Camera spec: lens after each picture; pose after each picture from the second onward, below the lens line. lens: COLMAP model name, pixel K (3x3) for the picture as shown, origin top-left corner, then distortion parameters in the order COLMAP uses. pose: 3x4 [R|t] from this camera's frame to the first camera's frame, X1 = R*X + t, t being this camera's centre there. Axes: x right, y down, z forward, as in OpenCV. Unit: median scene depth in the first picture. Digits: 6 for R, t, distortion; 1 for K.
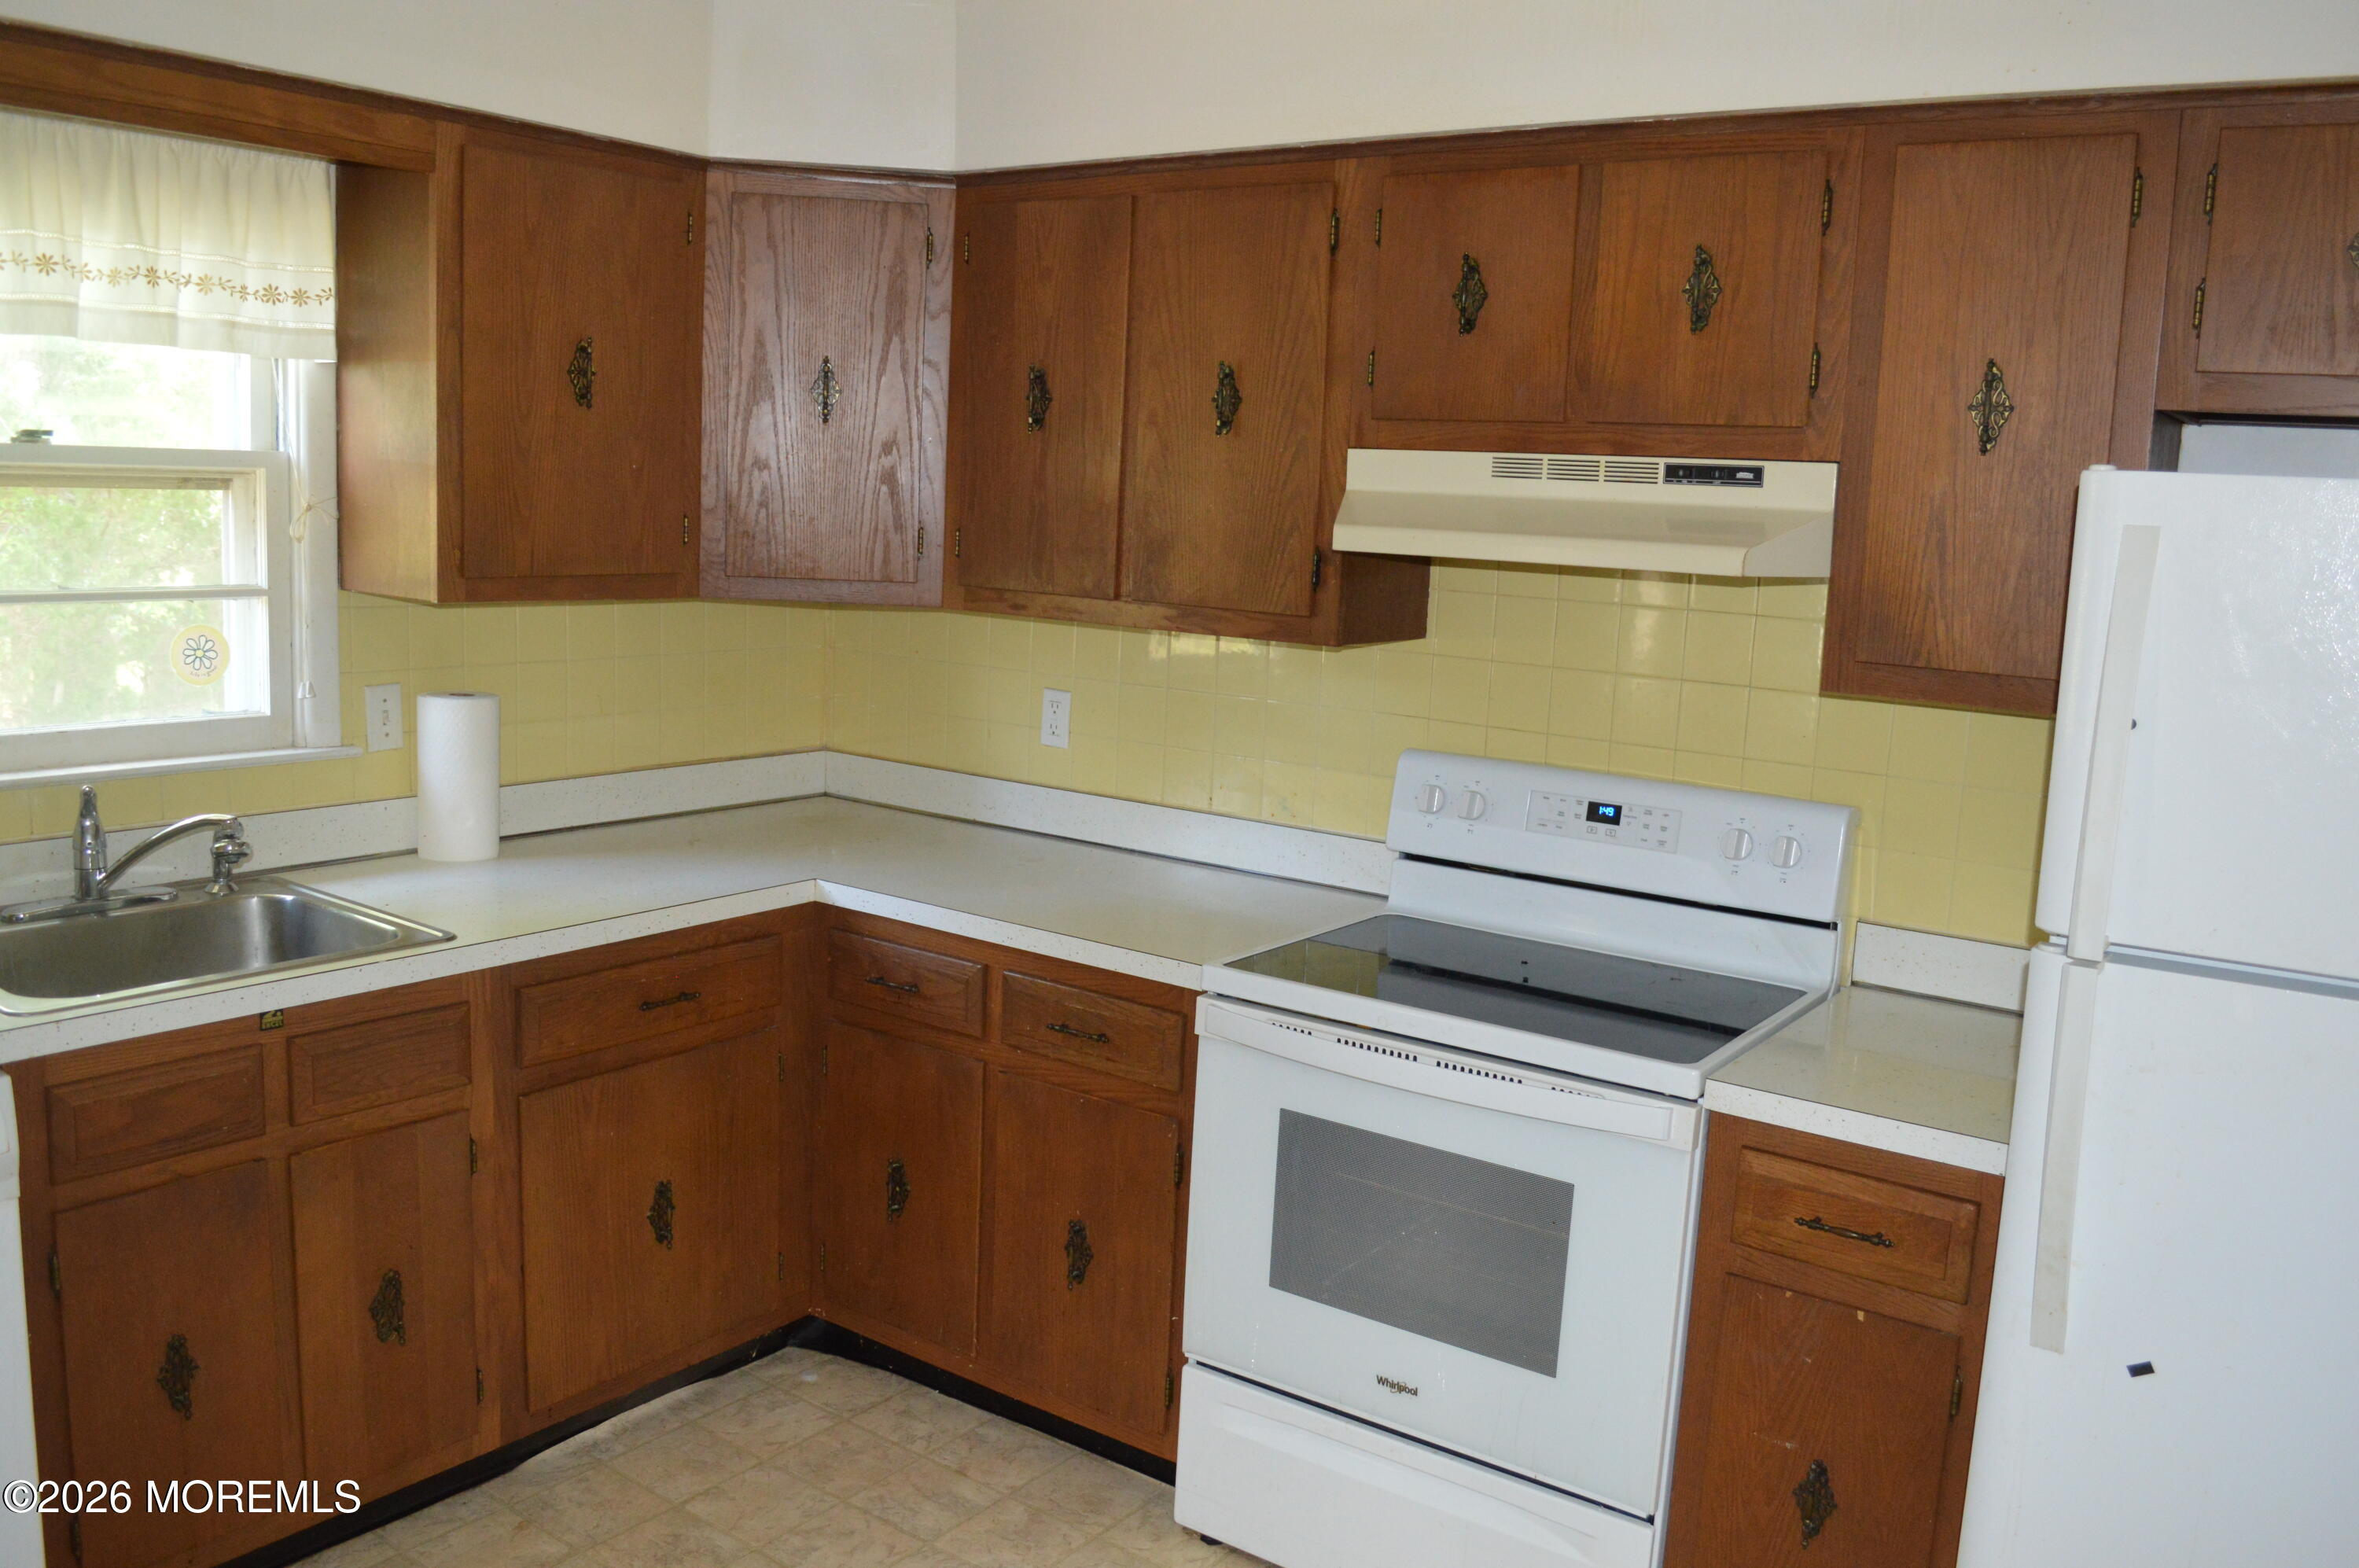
lens RADIAL K [[1876.5, 0, 1179.5], [0, 1876.5, 784.0], [0, 0, 1]] dist [-0.082488, 0.014475]
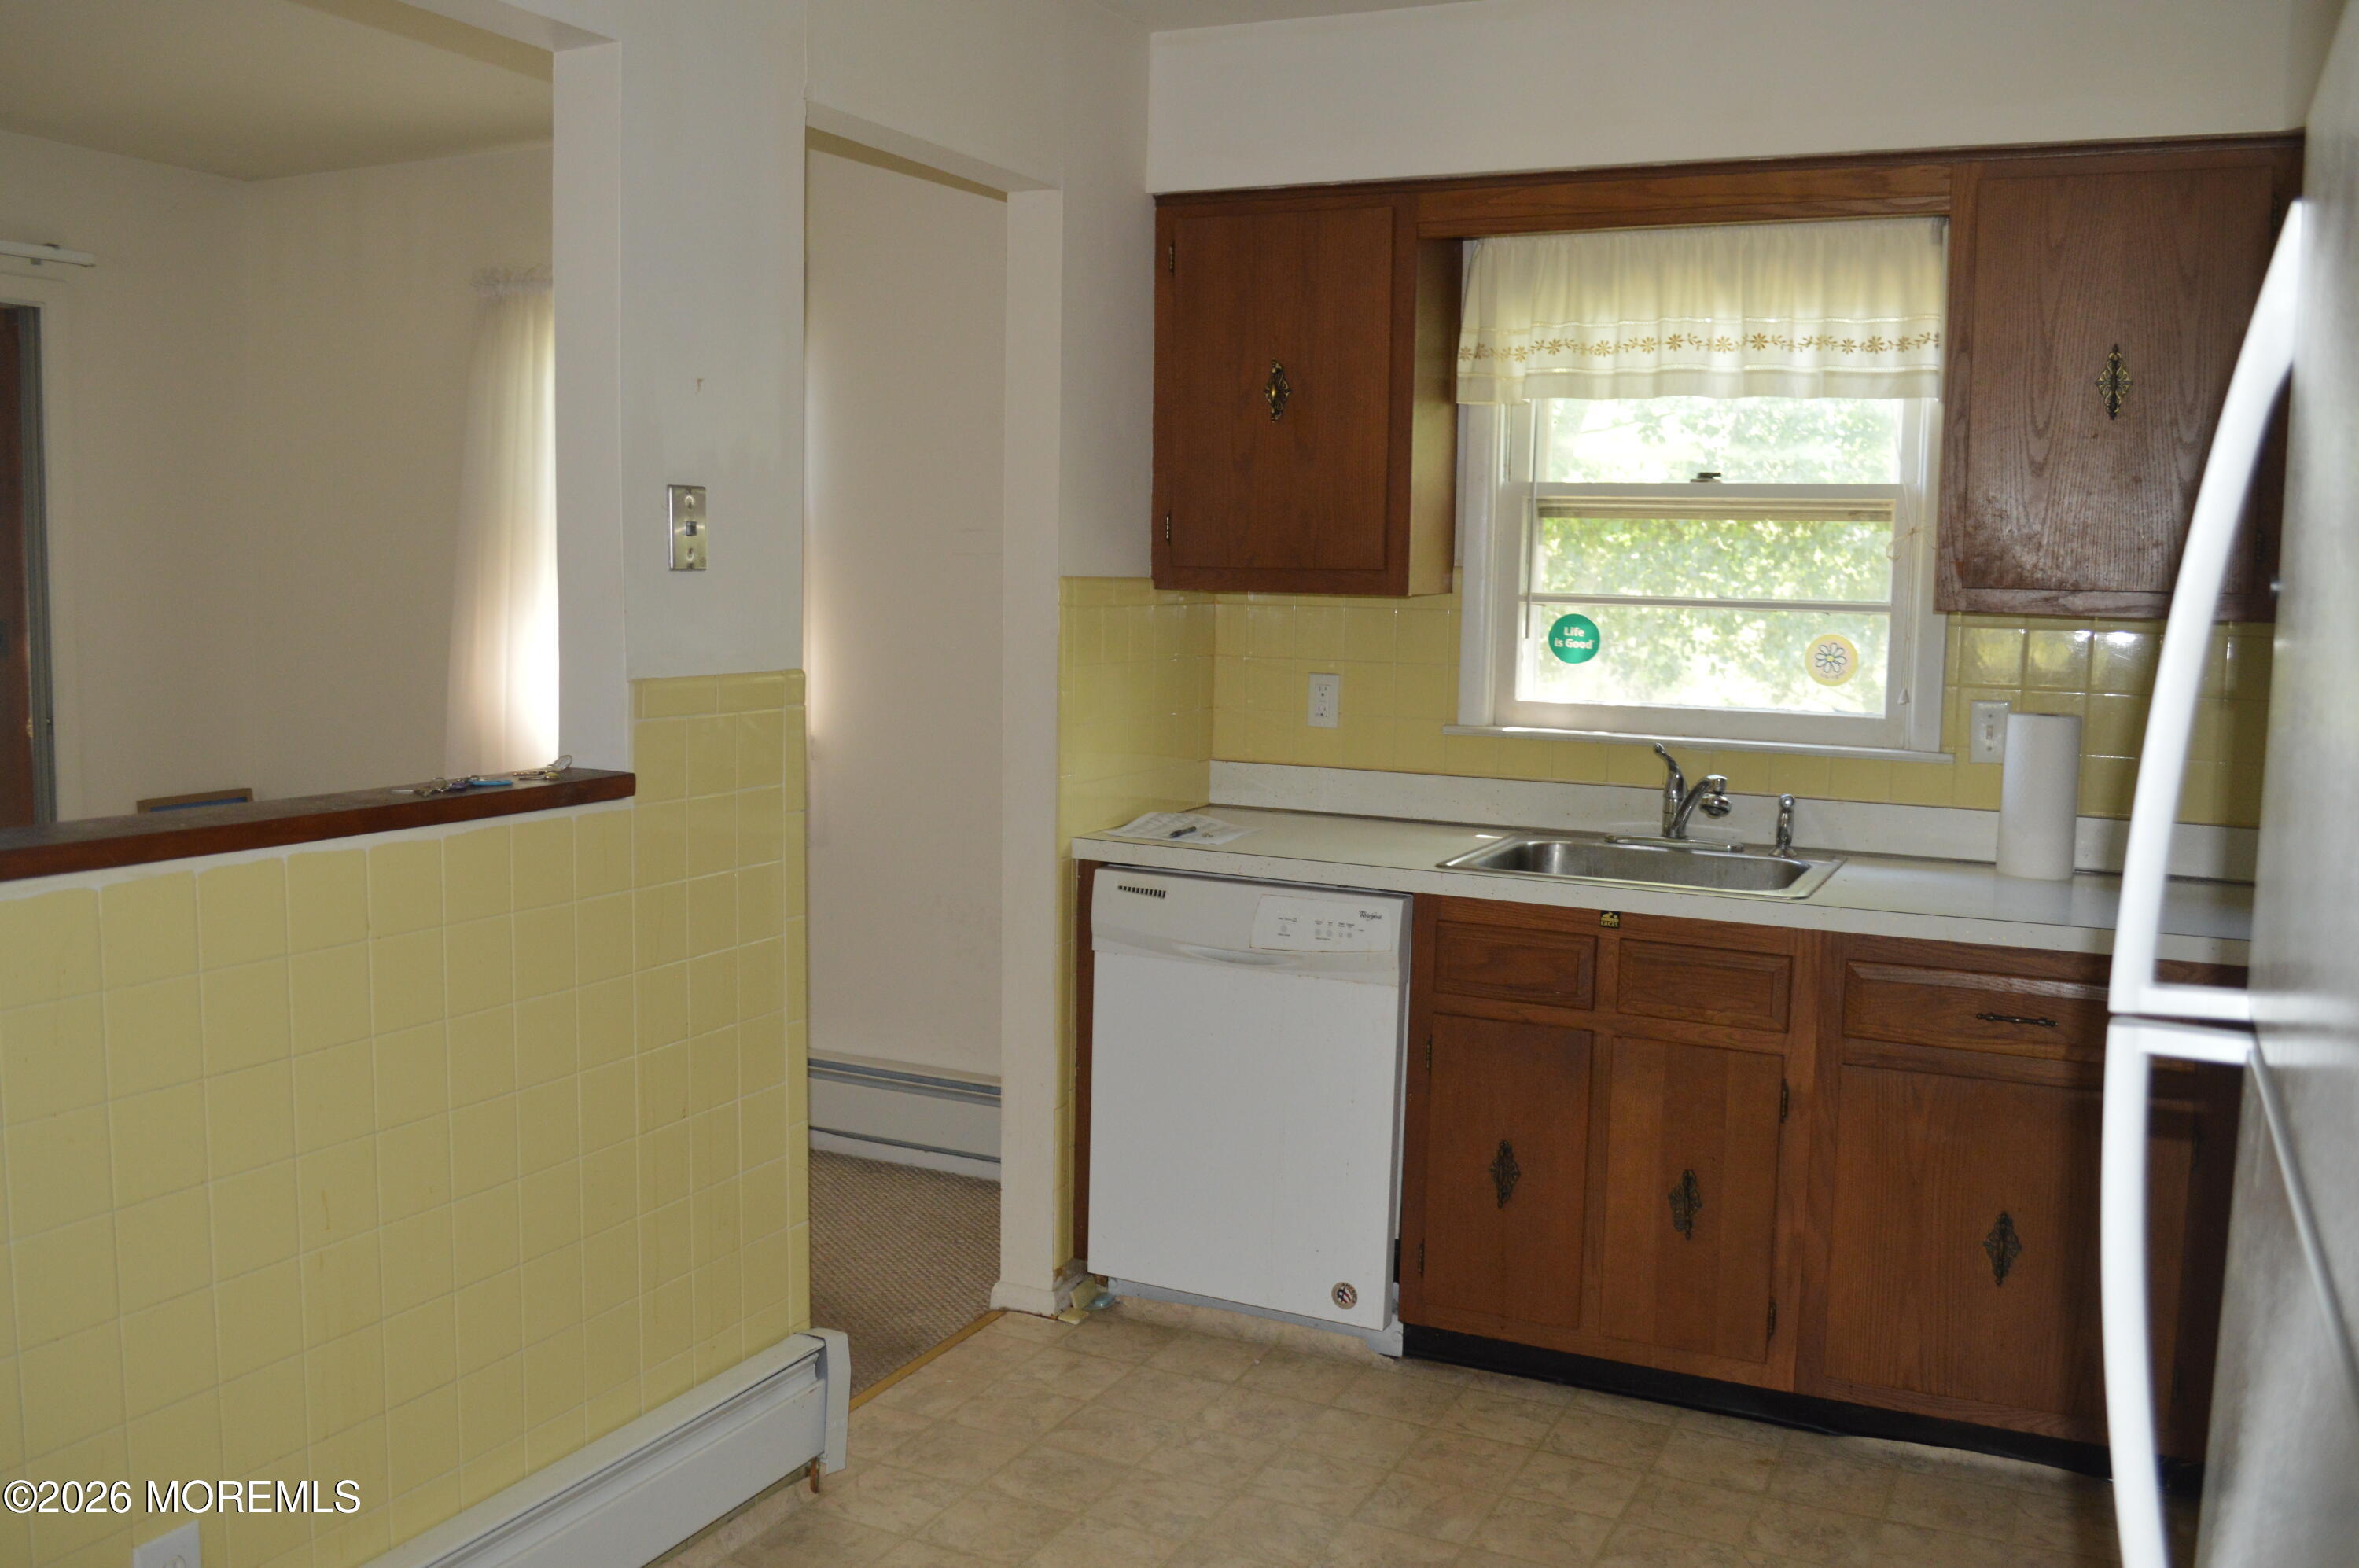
lens RADIAL K [[1995.5, 0, 1188.4], [0, 1995.5, 774.4], [0, 0, 1]] dist [-0.078139, 0.008638]
pose [[0.182587, 0.057687, -0.981496, 0.682377], [-0.163973, 0.986083, 0.027453, 0.036829], [0.969420, 0.155926, 0.189505, 0.406808]]
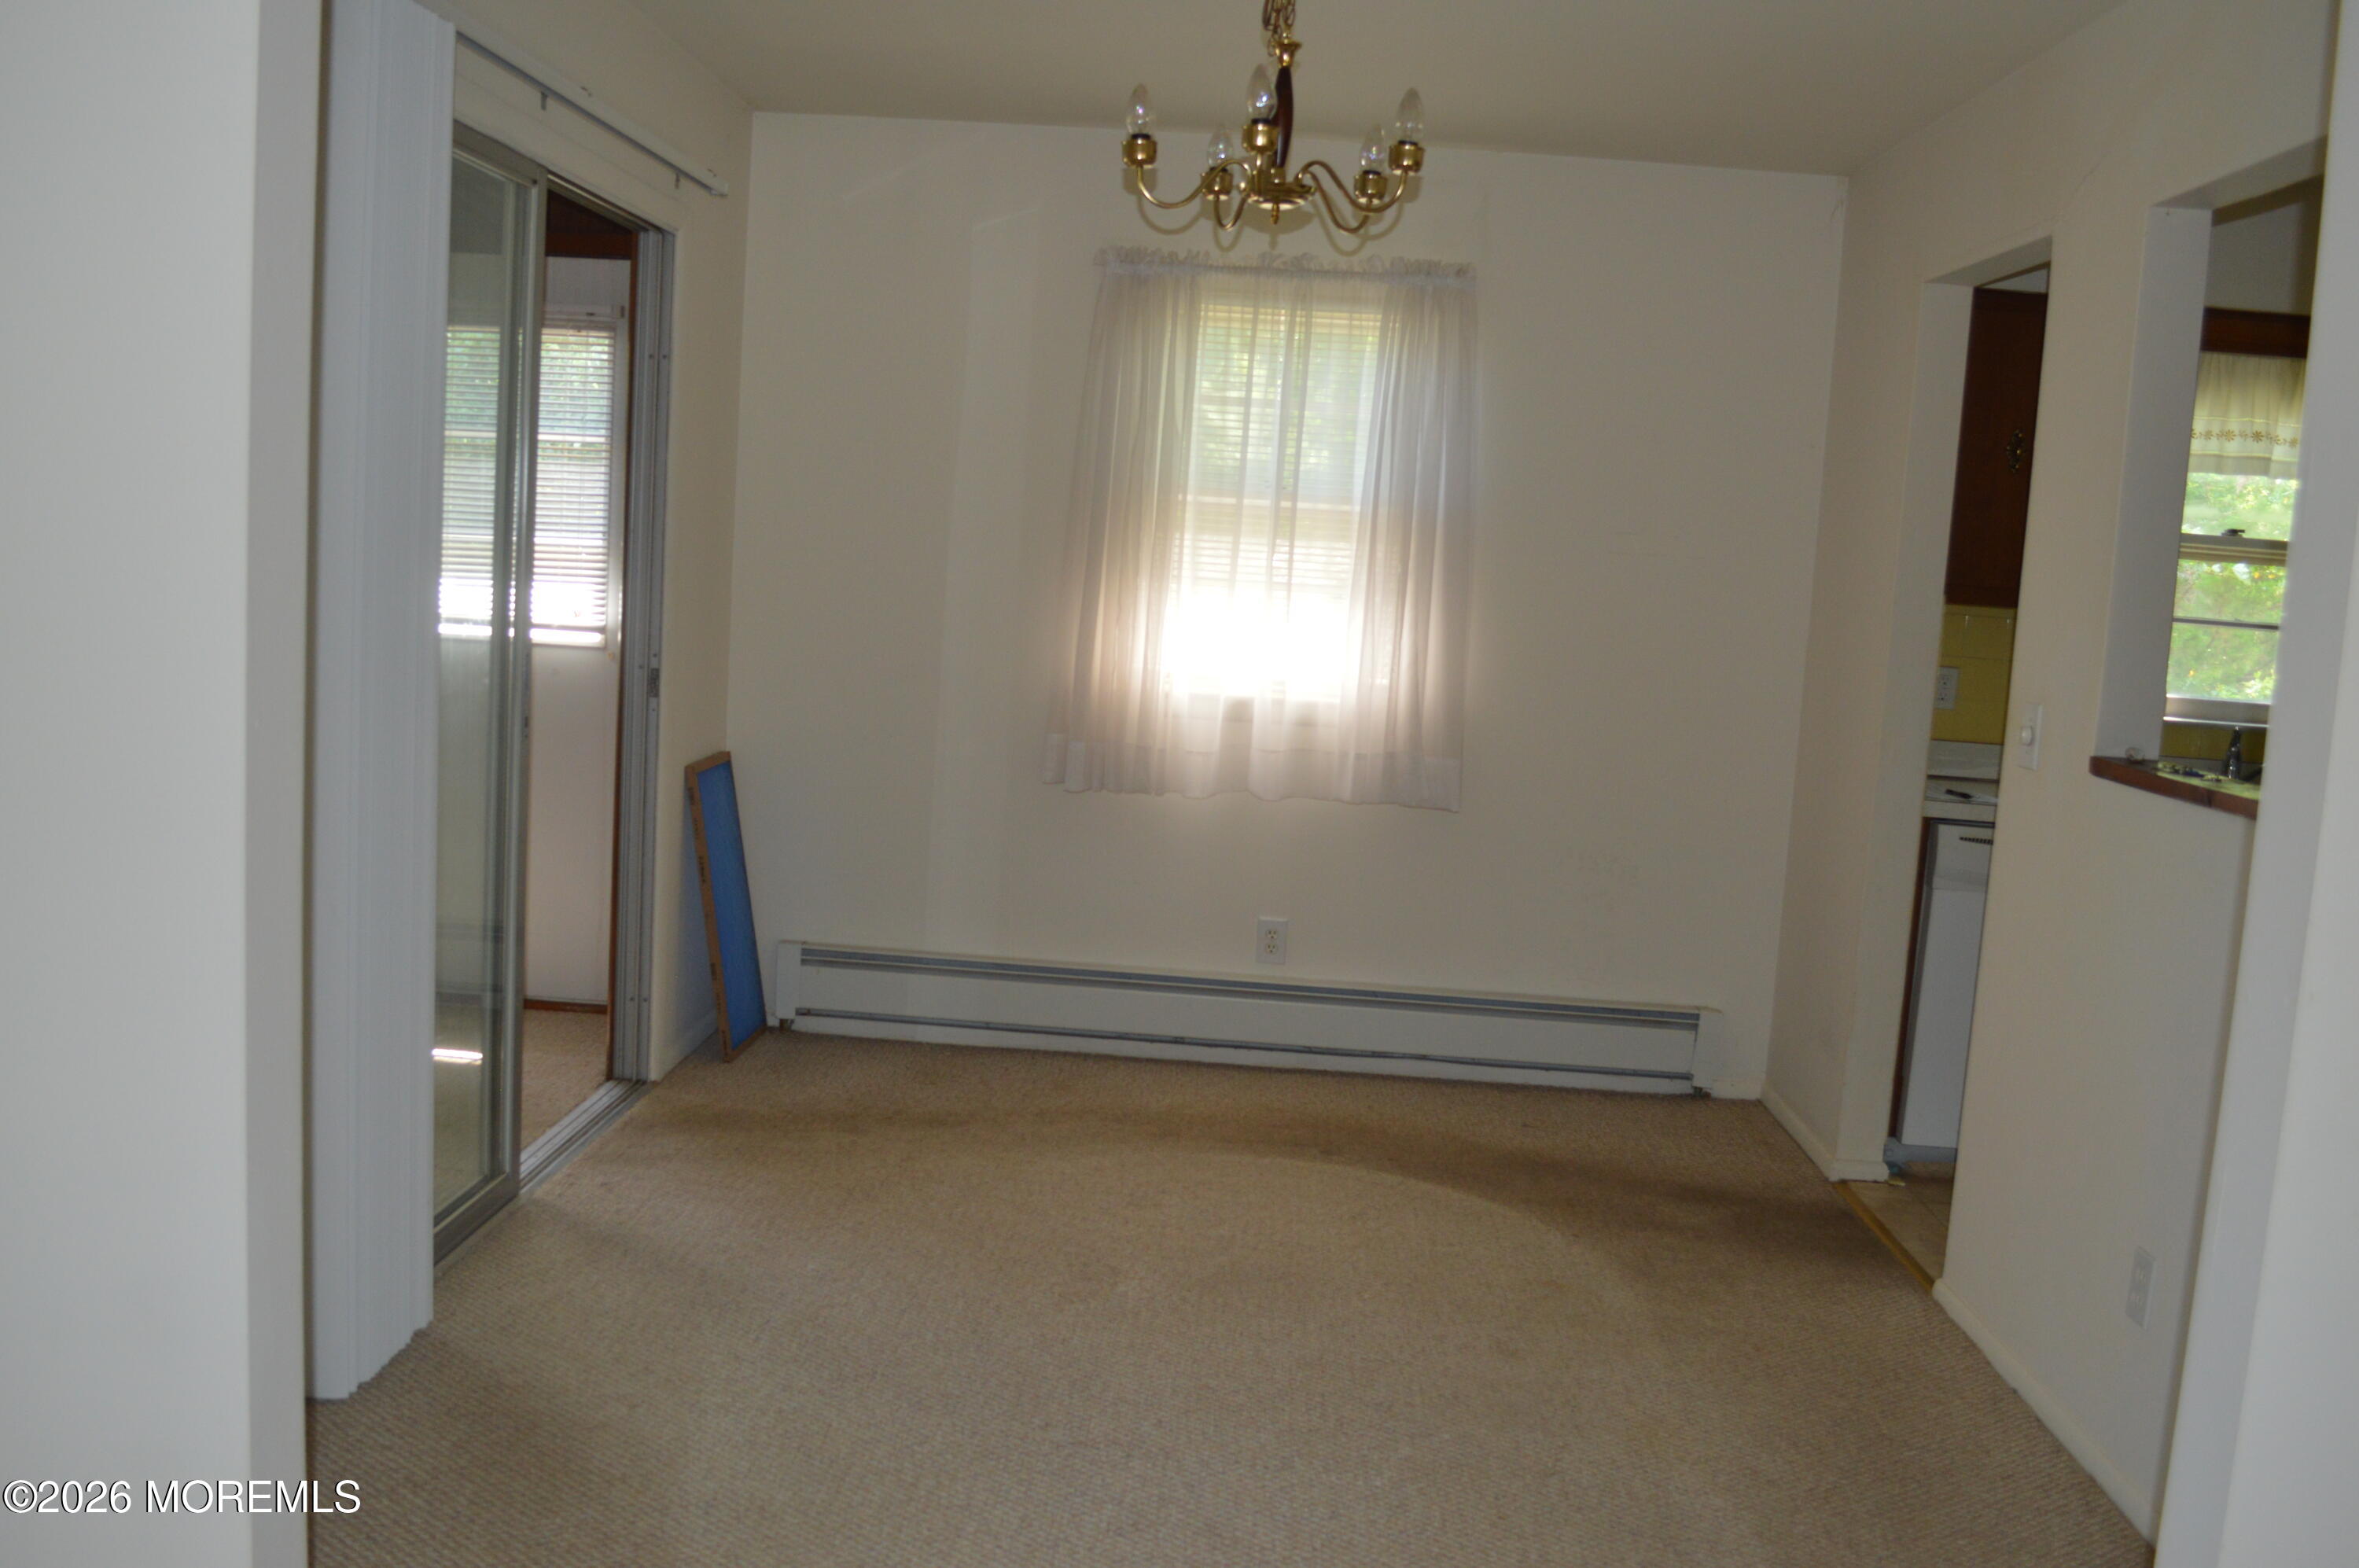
lens RADIAL K [[1995.5, 0, 1188.4], [0, 1995.5, 774.4], [0, 0, 1]] dist [-0.078139, 0.008638]
pose [[0.548042, 0.086073, -0.832010, 0.402268], [-0.170004, 0.985392, -0.010041, 0.228396], [0.818992, 0.146947, 0.554669, -0.837260]]
